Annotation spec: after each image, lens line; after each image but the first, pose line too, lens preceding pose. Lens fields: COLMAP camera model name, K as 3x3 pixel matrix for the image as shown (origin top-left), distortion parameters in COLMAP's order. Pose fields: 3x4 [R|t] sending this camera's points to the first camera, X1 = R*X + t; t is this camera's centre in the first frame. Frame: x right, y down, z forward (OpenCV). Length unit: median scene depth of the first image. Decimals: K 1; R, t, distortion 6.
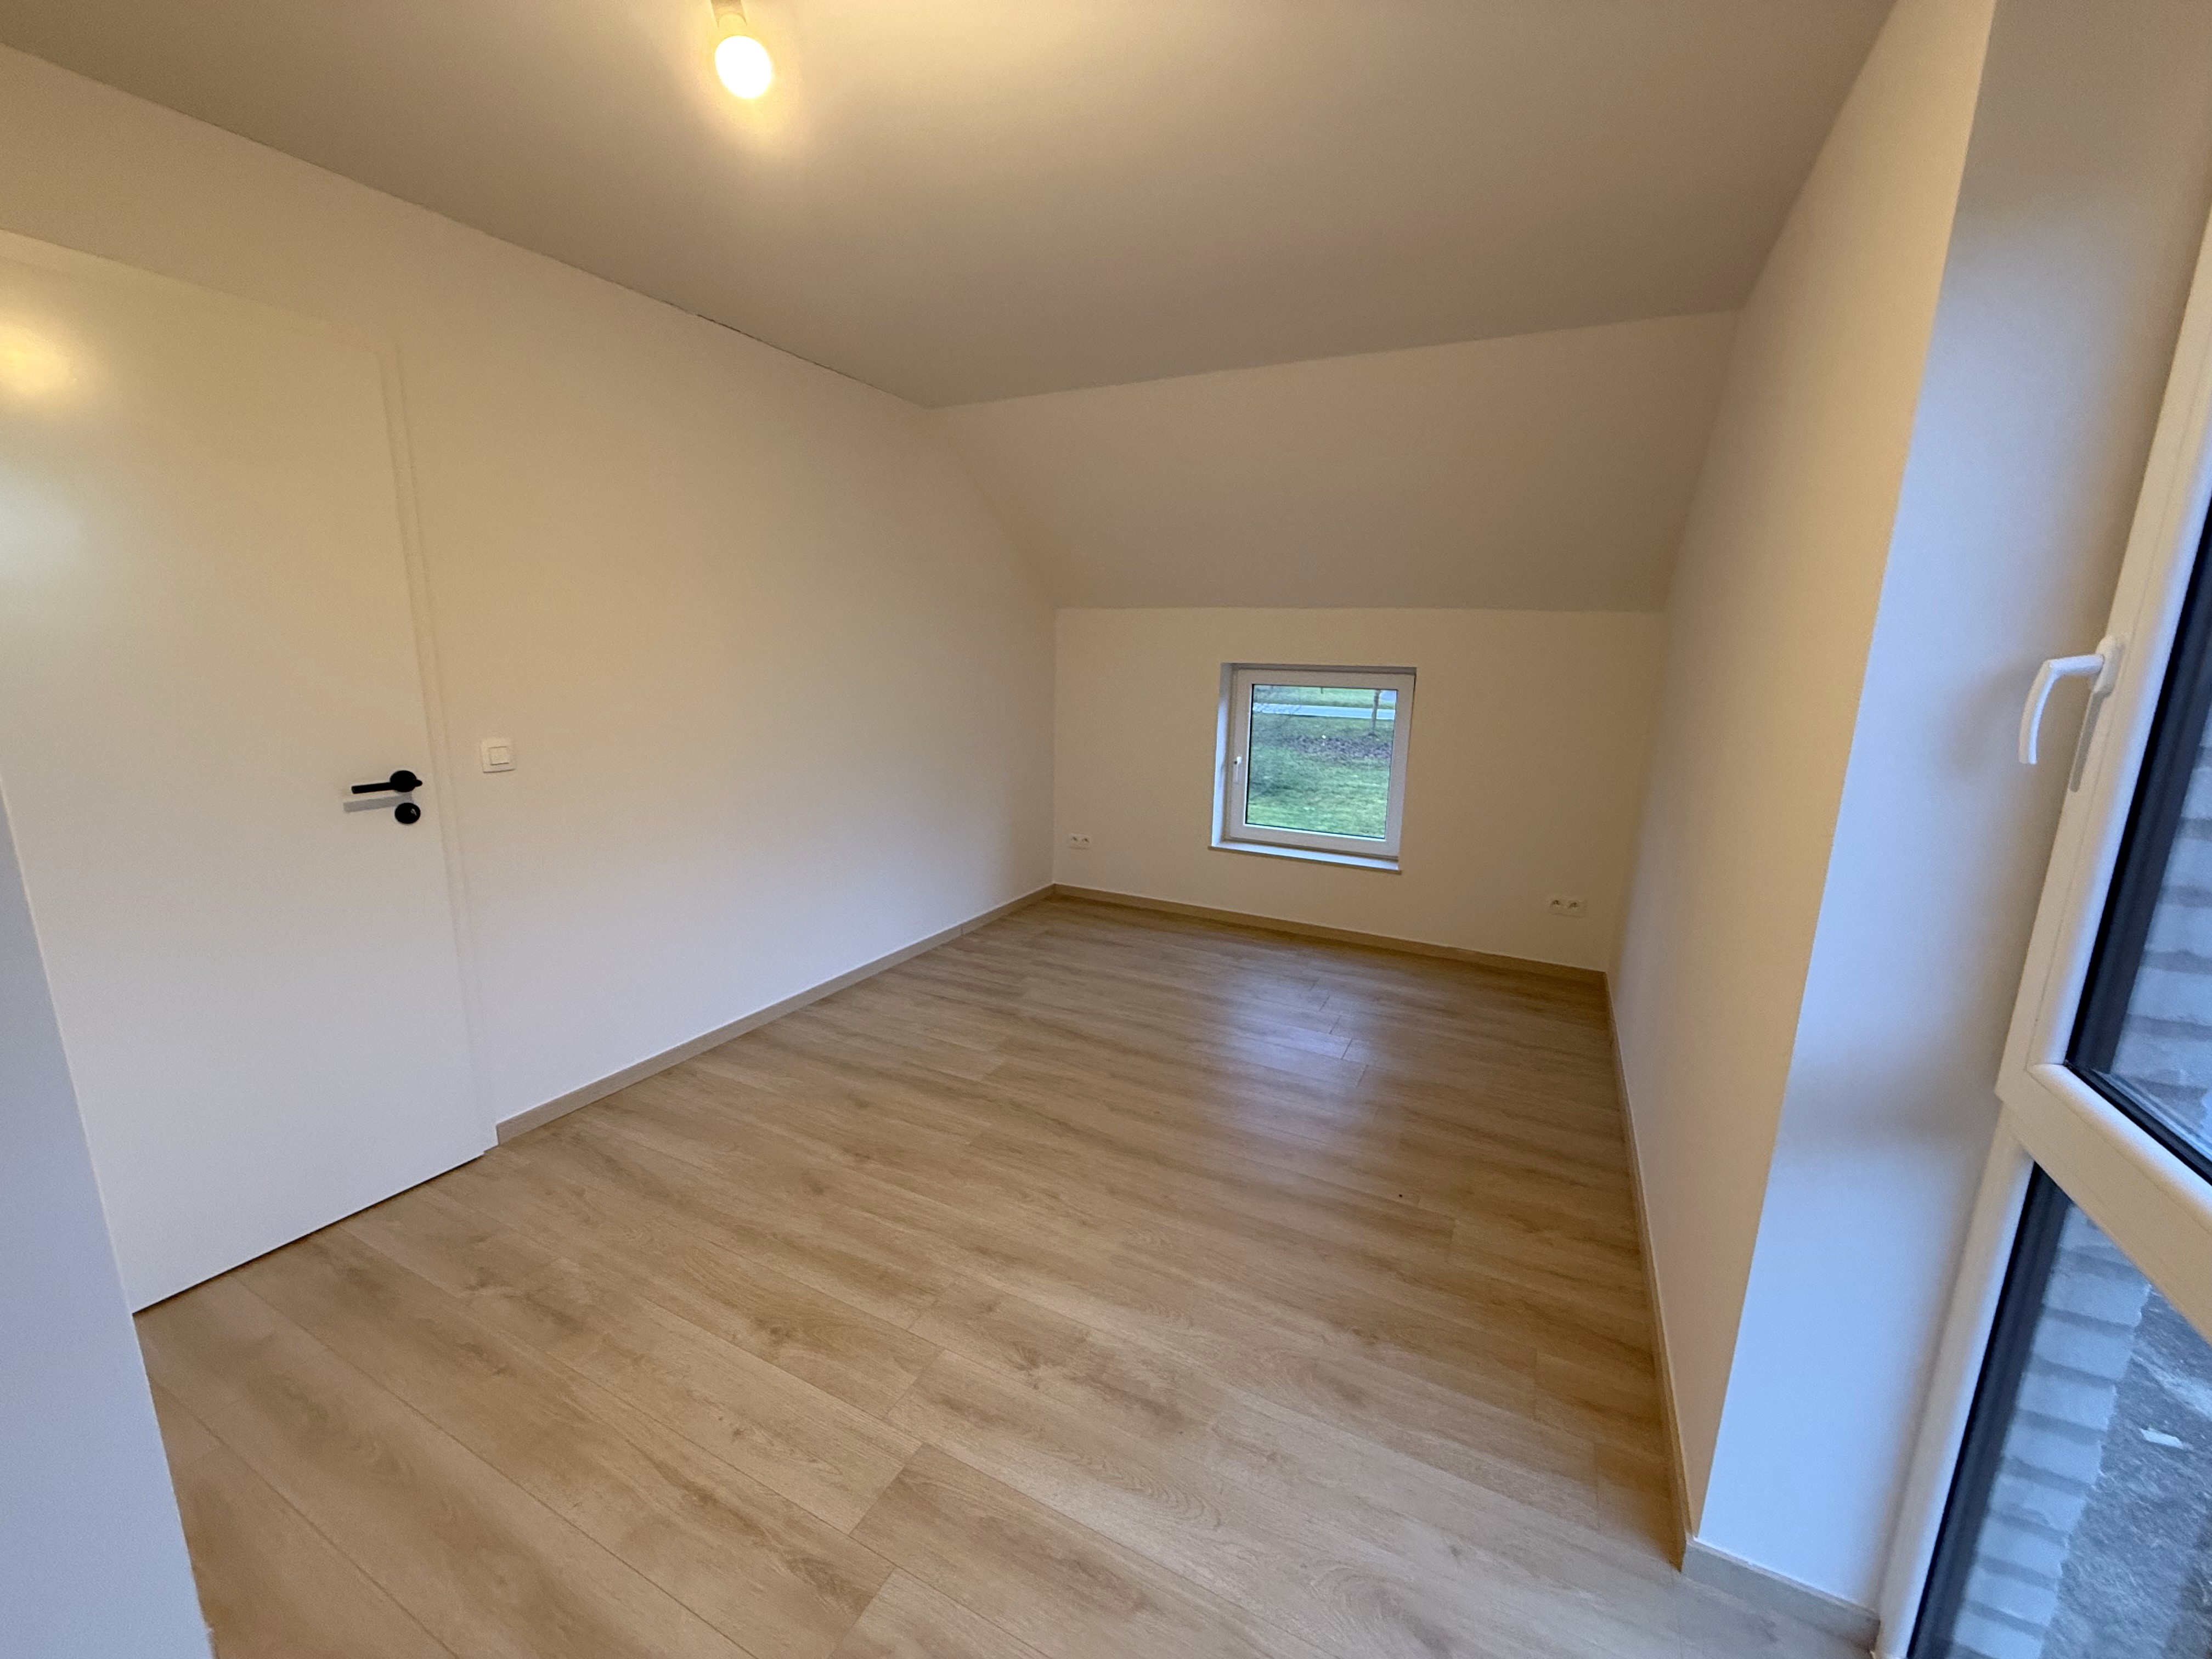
lens RADIAL K [[877.7, 0, 1109.3], [0, 877.7, 825.9], [0, 0, 1]] dist [-0.001431, 0.000503]
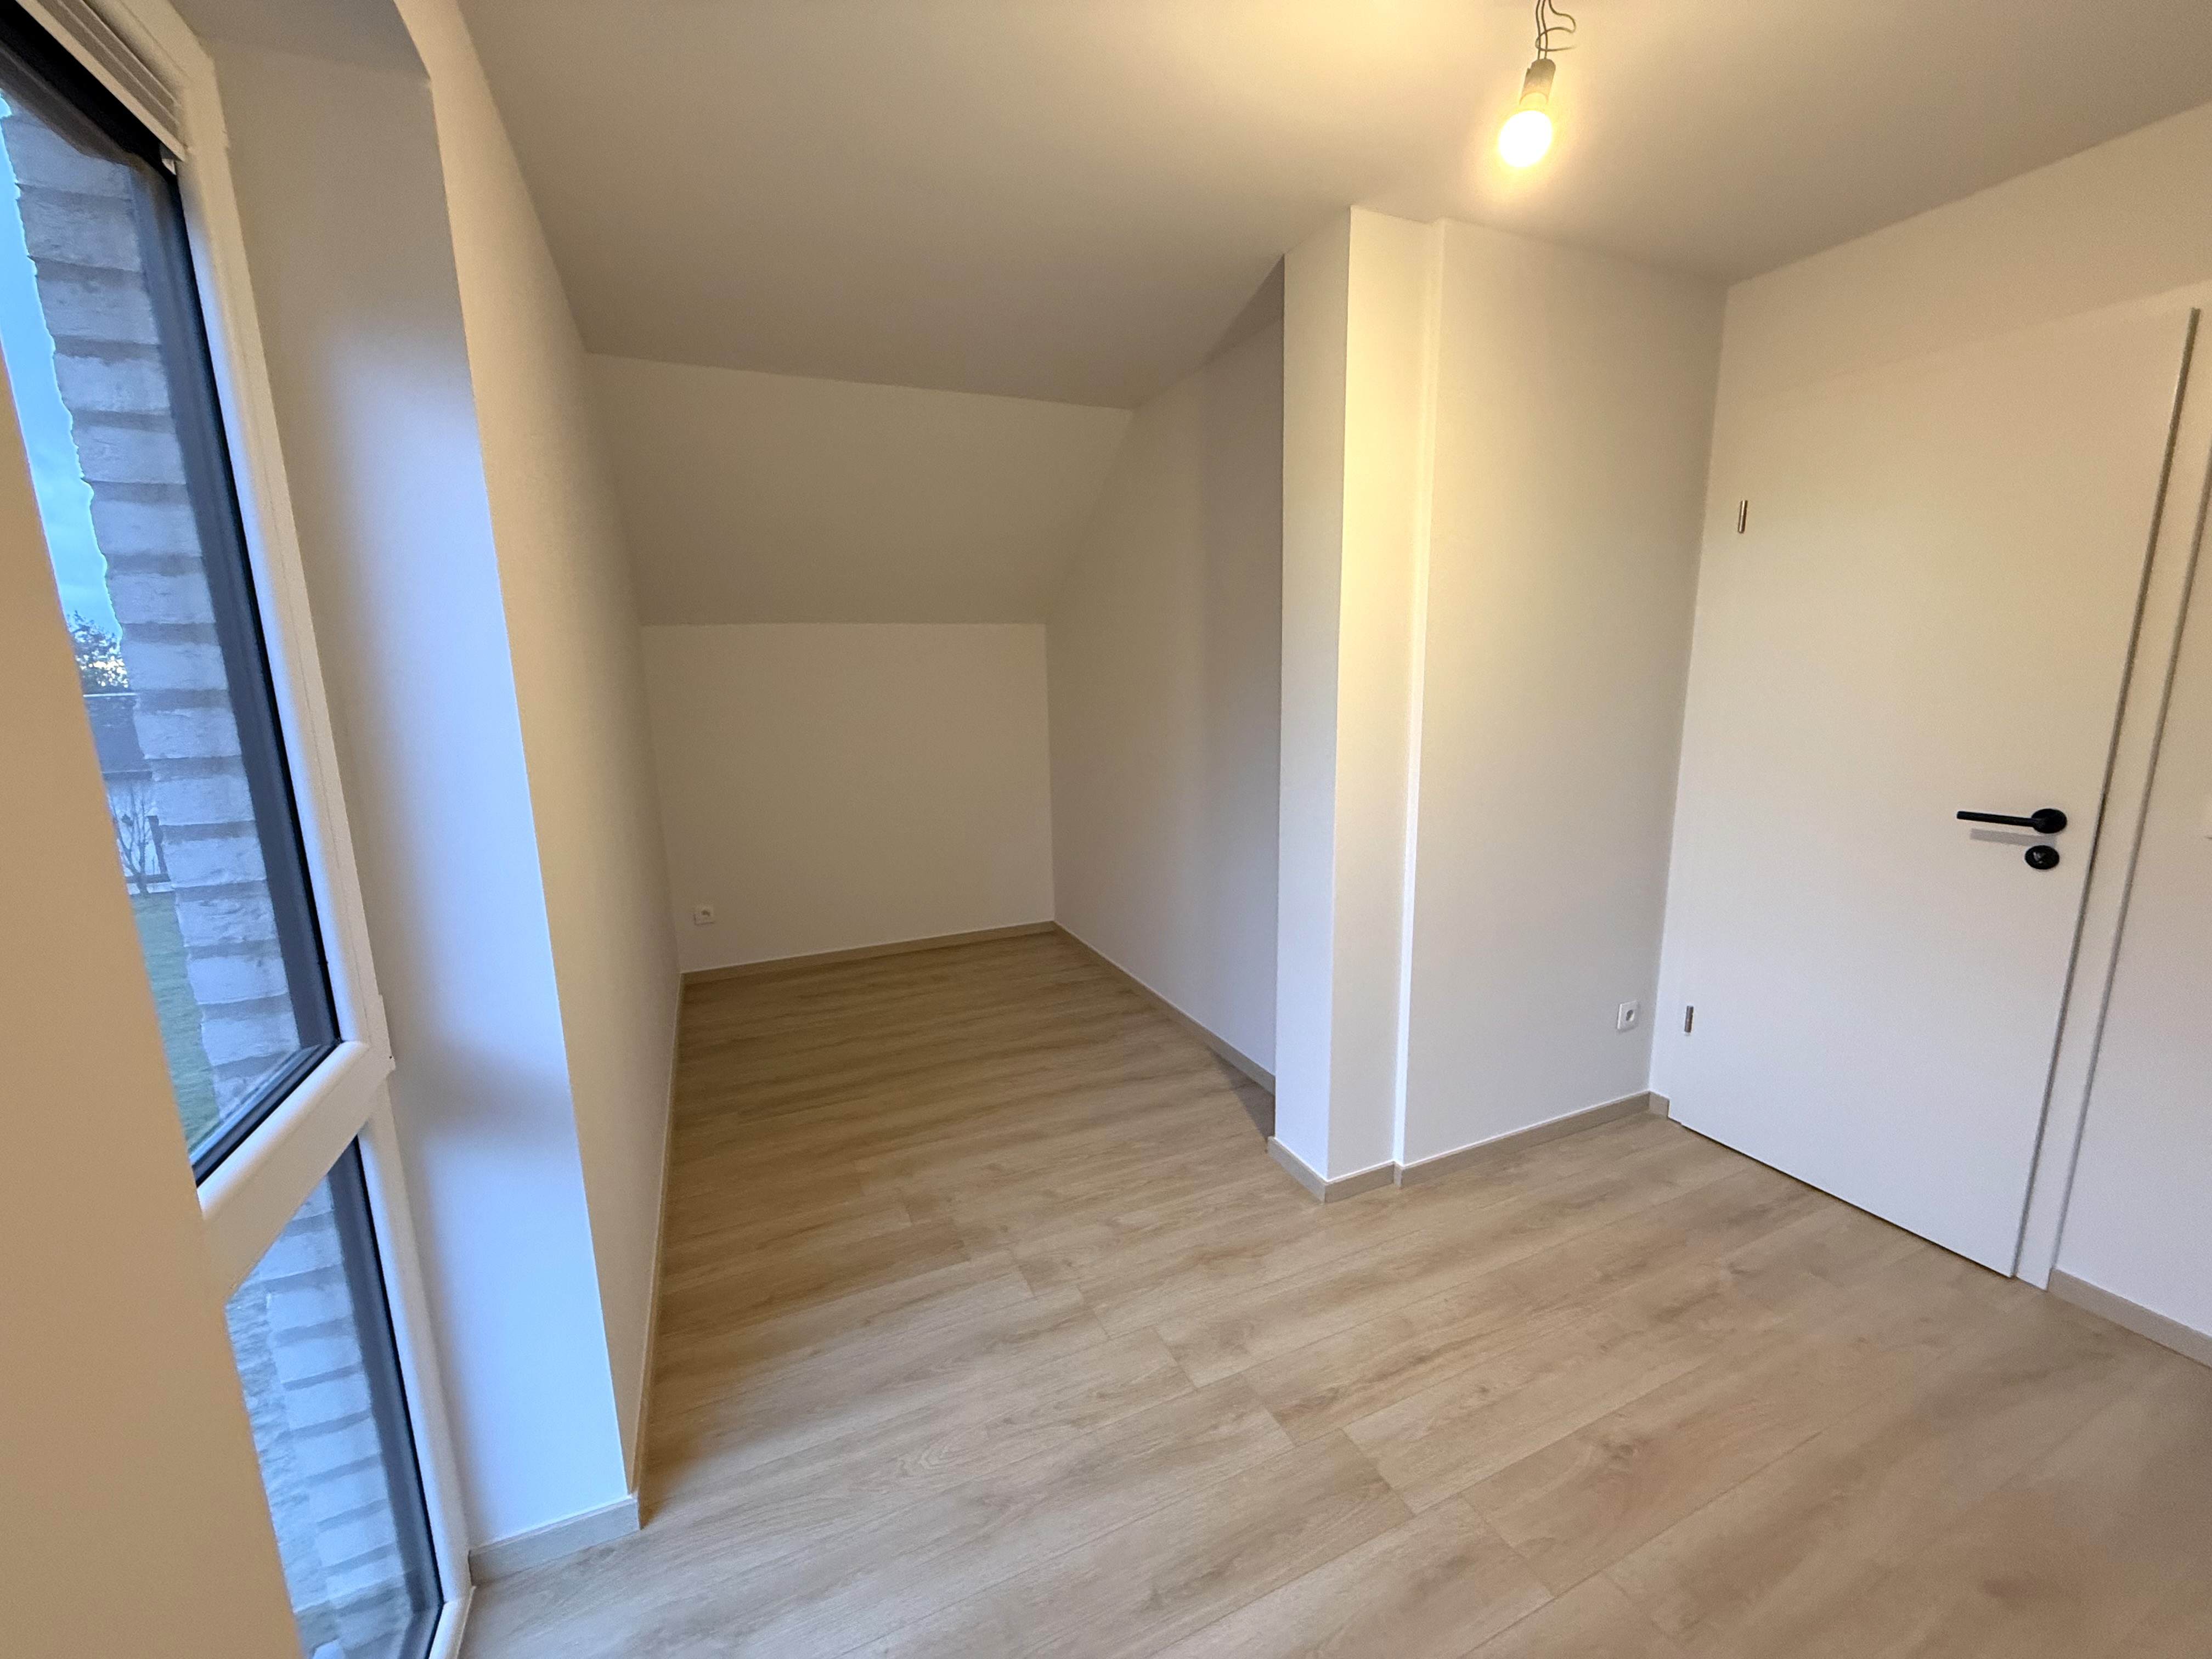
lens RADIAL K [[877.7, 0, 1098.9], [0, 877.7, 830.4], [0, 0, 1]] dist [-0.001431, 0.000503]
pose [[-0.636305, 0.131984, -0.760063, 0.507992], [-0.146743, 0.946558, 0.287218, -0.171009], [0.757352, 0.294292, -0.582932, 0.883503]]
